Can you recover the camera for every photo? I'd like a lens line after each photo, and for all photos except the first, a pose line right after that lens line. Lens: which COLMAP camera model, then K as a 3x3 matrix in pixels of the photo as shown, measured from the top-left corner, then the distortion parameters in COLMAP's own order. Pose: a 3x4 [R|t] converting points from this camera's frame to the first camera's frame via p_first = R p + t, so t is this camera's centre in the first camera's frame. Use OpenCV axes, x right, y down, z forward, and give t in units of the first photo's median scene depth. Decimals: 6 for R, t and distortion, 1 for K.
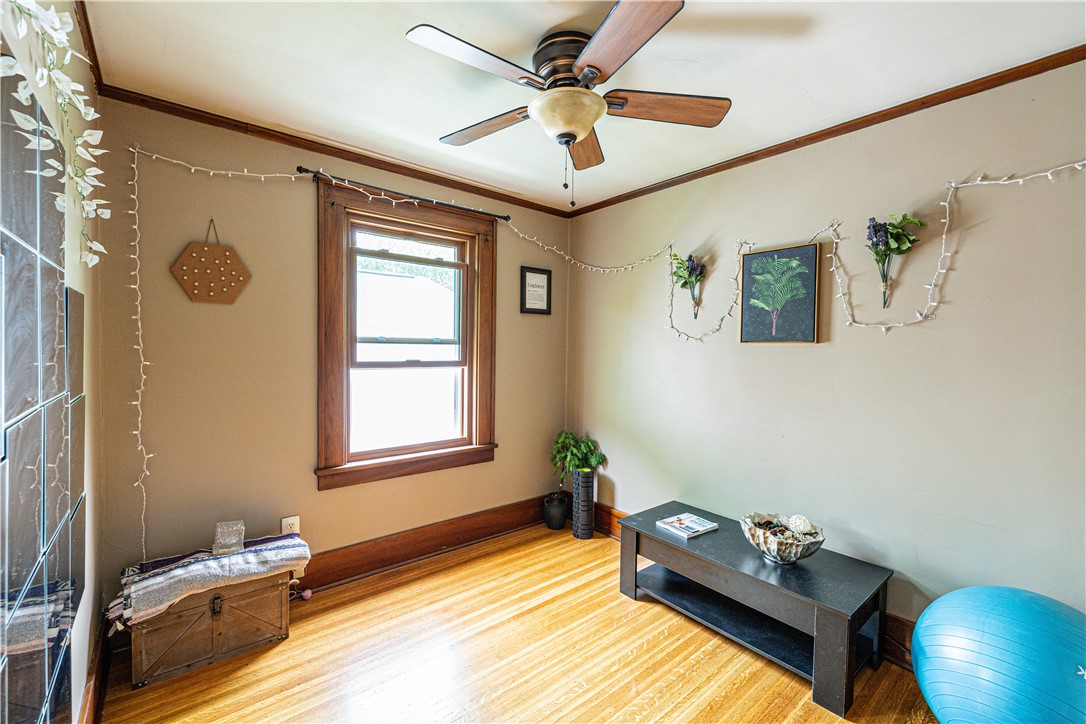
lens RADIAL K [[454.7, 0, 543.1], [0, 454.7, 359.7], [0, 0, 1]] dist [0.003163, 0.000493]
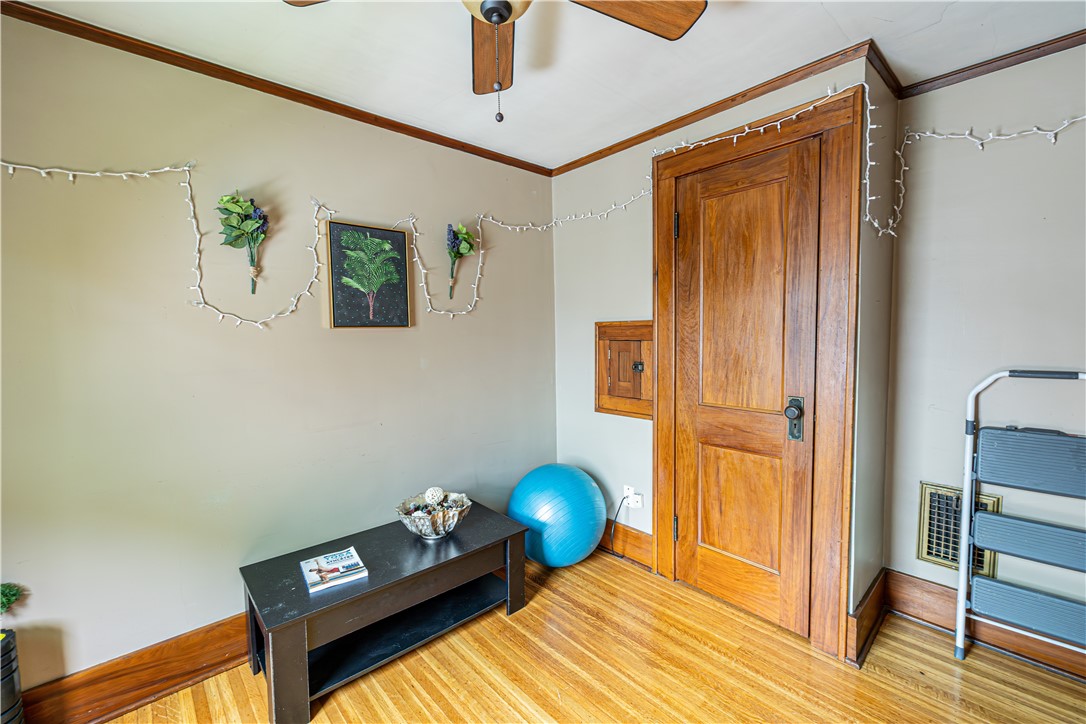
lens RADIAL K [[454.7, 0, 543.1], [0, 454.7, 359.7], [0, 0, 1]] dist [0.003163, 0.000493]
pose [[-0.051878, -0.078425, 0.995569, -0.461643], [0.040780, 0.995914, 0.080577, -0.033570], [-0.997820, 0.044779, -0.048468, 0.722580]]
